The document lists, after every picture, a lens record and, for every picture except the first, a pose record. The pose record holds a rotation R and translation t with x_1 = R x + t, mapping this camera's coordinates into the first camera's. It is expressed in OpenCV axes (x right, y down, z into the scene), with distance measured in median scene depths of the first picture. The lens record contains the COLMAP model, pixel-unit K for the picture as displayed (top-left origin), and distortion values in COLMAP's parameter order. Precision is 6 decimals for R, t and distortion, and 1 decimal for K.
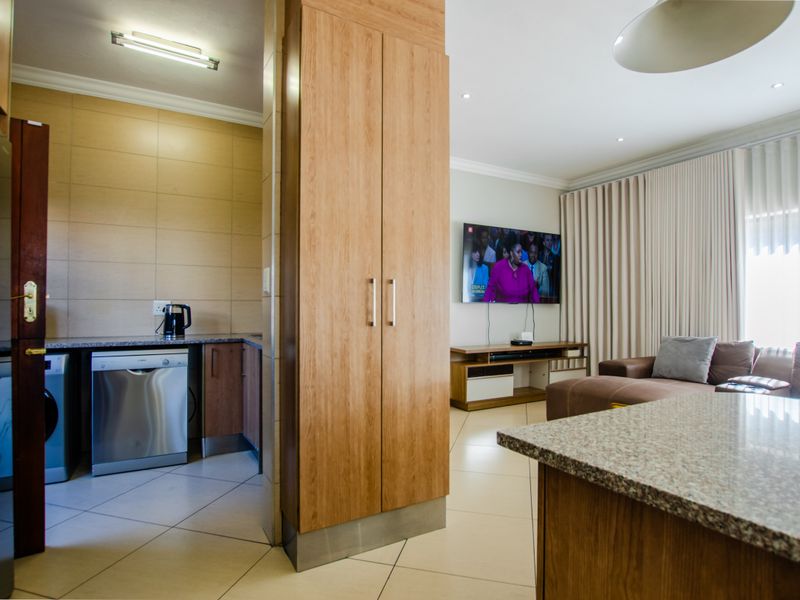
lens RADIAL K [[439.1, 0, 396.3], [0, 439.1, 302.0], [0, 0, 1]] dist [-0.023370, -0.000334]
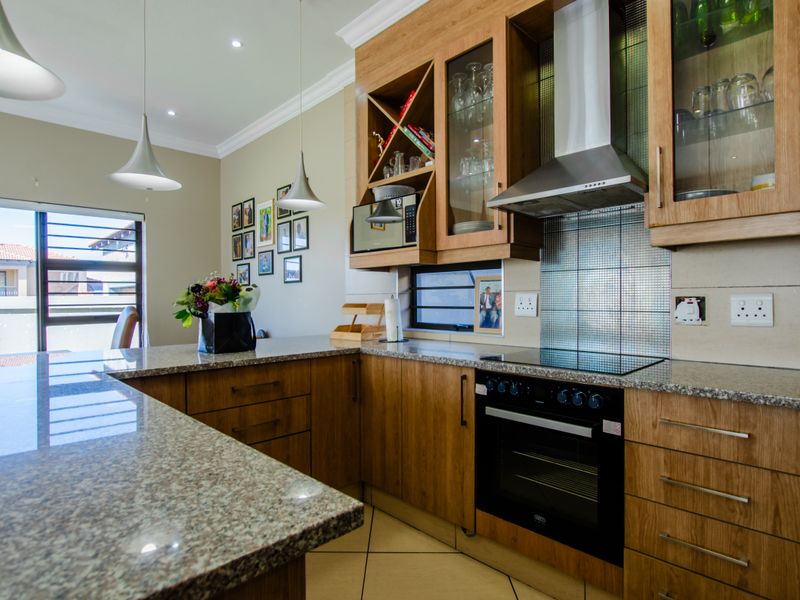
lens RADIAL K [[439.1, 0, 396.3], [0, 439.1, 302.0], [0, 0, 1]] dist [-0.023370, -0.000334]
pose [[-0.964683, 0.005499, -0.263358, 0.063843], [0.007701, 0.999943, -0.007330, 0.002541], [0.263302, -0.009099, -0.964670, 0.297750]]
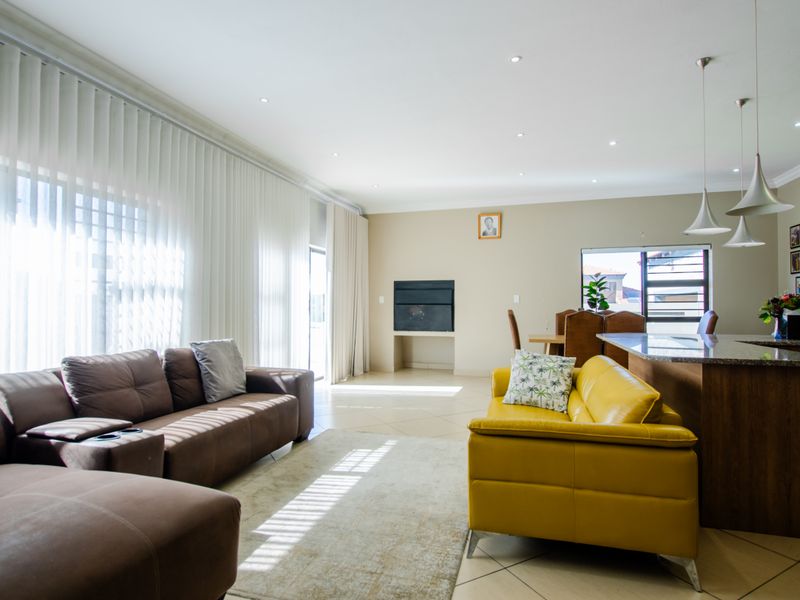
lens RADIAL K [[433.8, 0, 404.7], [0, 433.8, 298.3], [0, 0, 1]] dist [-0.015223, 0.000514]
pose [[-0.693231, 0.011148, 0.720629, 0.050601], [-0.011758, 0.999572, -0.026774, 0.007675], [-0.720619, -0.027034, -0.692804, 0.799104]]
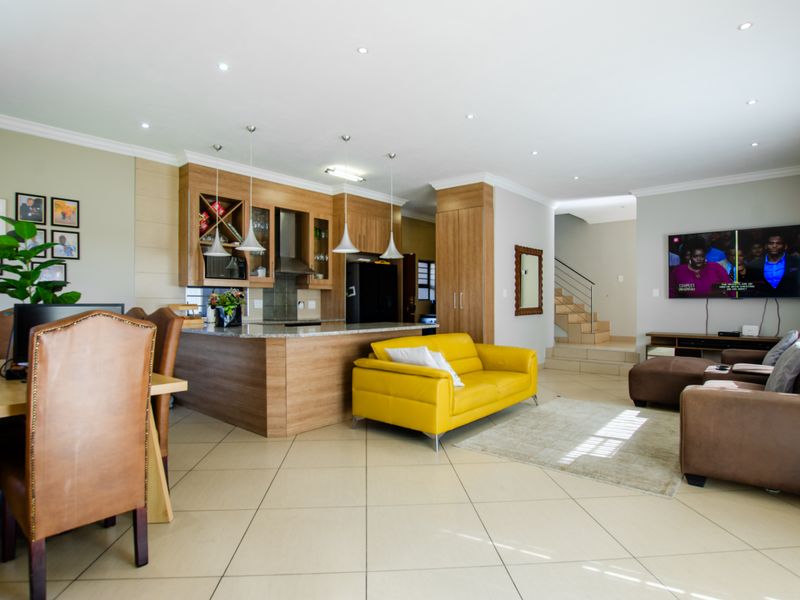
lens RADIAL K [[439.1, 0, 396.3], [0, 439.1, 302.0], [0, 0, 1]] dist [-0.023370, -0.000334]
pose [[0.332885, -0.002227, -0.942965, 1.152582], [0.012826, 0.999915, 0.002166, -0.000842], [0.942880, -0.012815, 0.332885, -0.175861]]
